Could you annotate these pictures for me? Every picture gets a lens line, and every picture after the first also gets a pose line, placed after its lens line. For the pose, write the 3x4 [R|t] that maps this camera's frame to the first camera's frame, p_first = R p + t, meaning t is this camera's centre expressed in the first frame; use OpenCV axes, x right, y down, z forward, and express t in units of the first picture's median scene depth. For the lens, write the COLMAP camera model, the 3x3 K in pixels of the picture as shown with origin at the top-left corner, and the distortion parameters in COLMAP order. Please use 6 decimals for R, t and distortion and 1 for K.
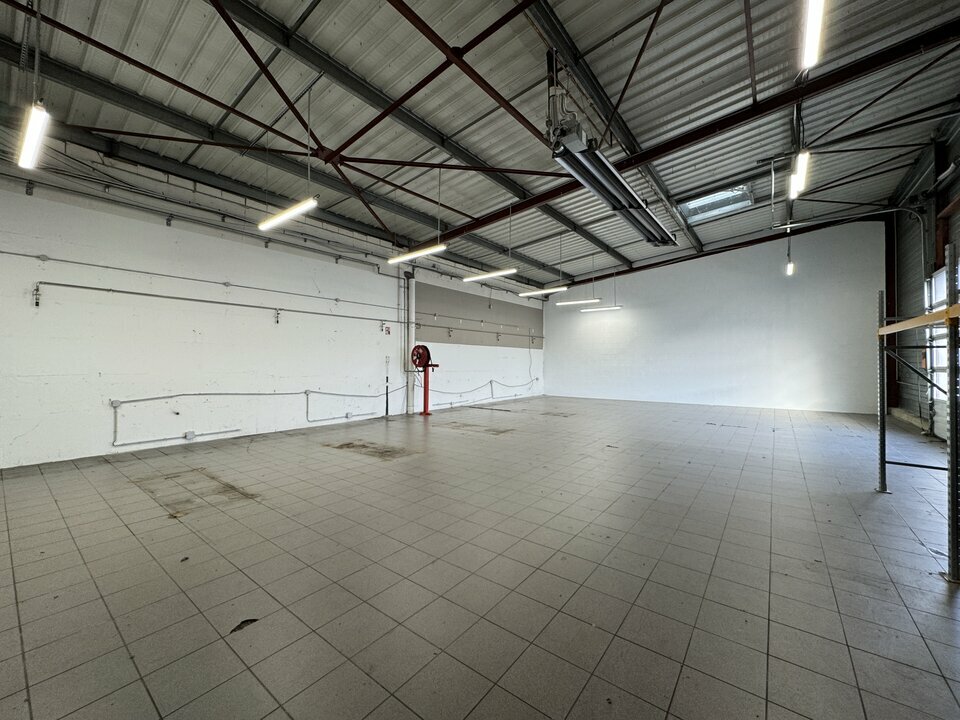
lens RADIAL K [[382.6, 0, 477.0], [0, 382.6, 358.9], [0, 0, 1]] dist [0.000431, 0.000019]
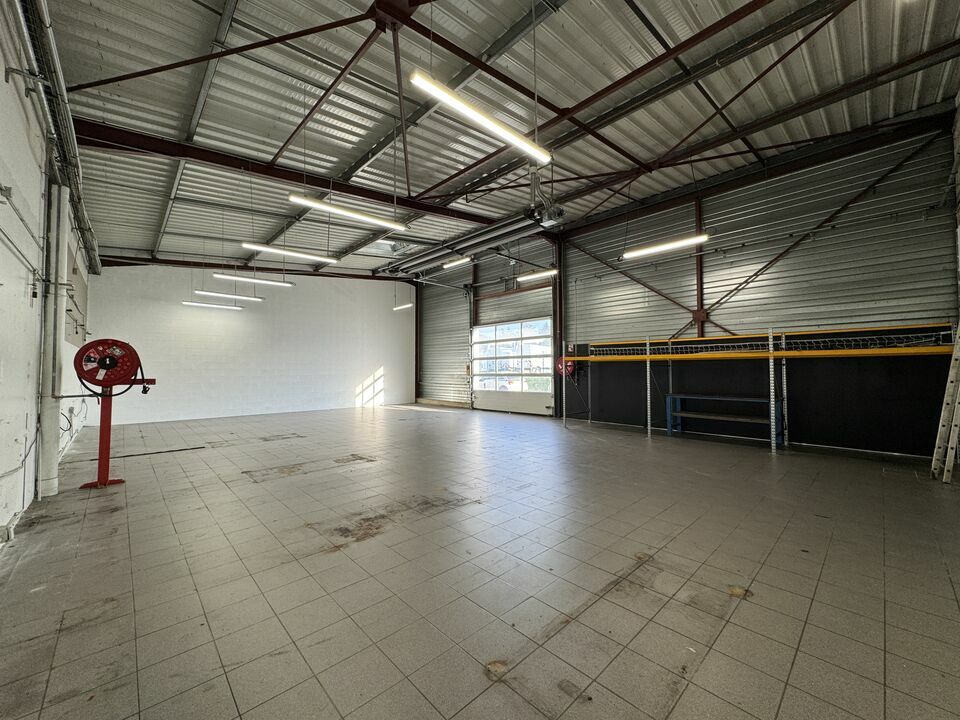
lens RADIAL K [[382.6, 0, 477.0], [0, 382.6, 358.9], [0, 0, 1]] dist [0.000431, 0.000019]
pose [[0.153615, 0.027600, 0.987745, -0.558230], [-0.007959, 0.999612, -0.026694, -0.002764], [-0.988099, -0.003761, 0.153775, 0.486449]]
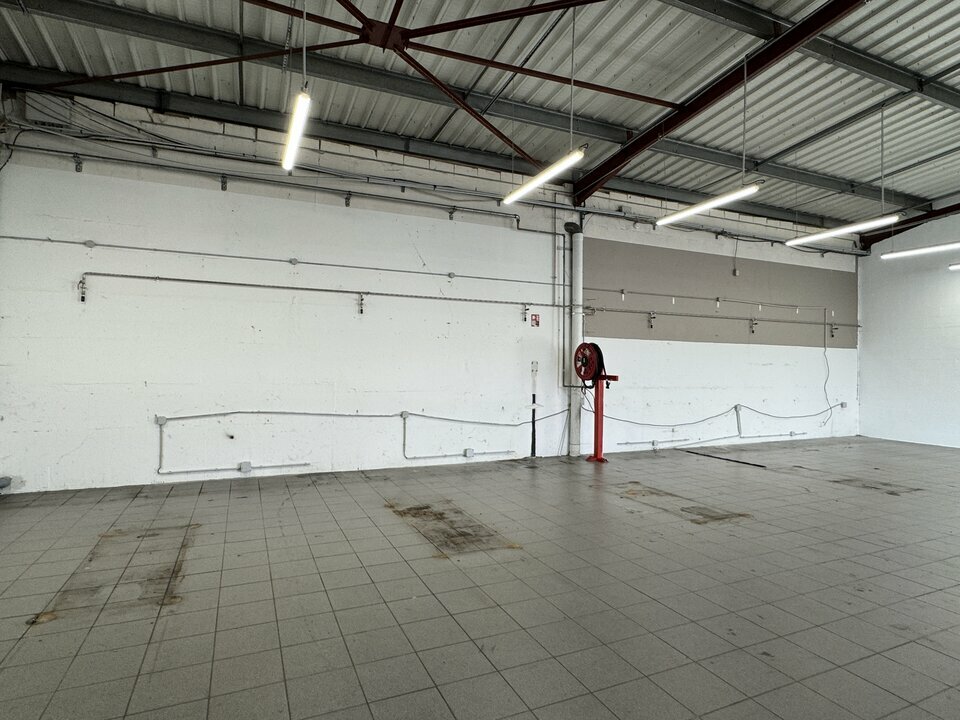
lens RADIAL K [[530.2, 0, 480.3], [0, 530.2, 356.3], [0, 0, 1]] dist [-0.001009, 0.000516]
pose [[0.884750, 0.001727, -0.466063, 0.089806], [-0.006967, 0.999930, -0.009521, -0.006286], [0.466014, 0.011671, 0.884700, 0.197740]]
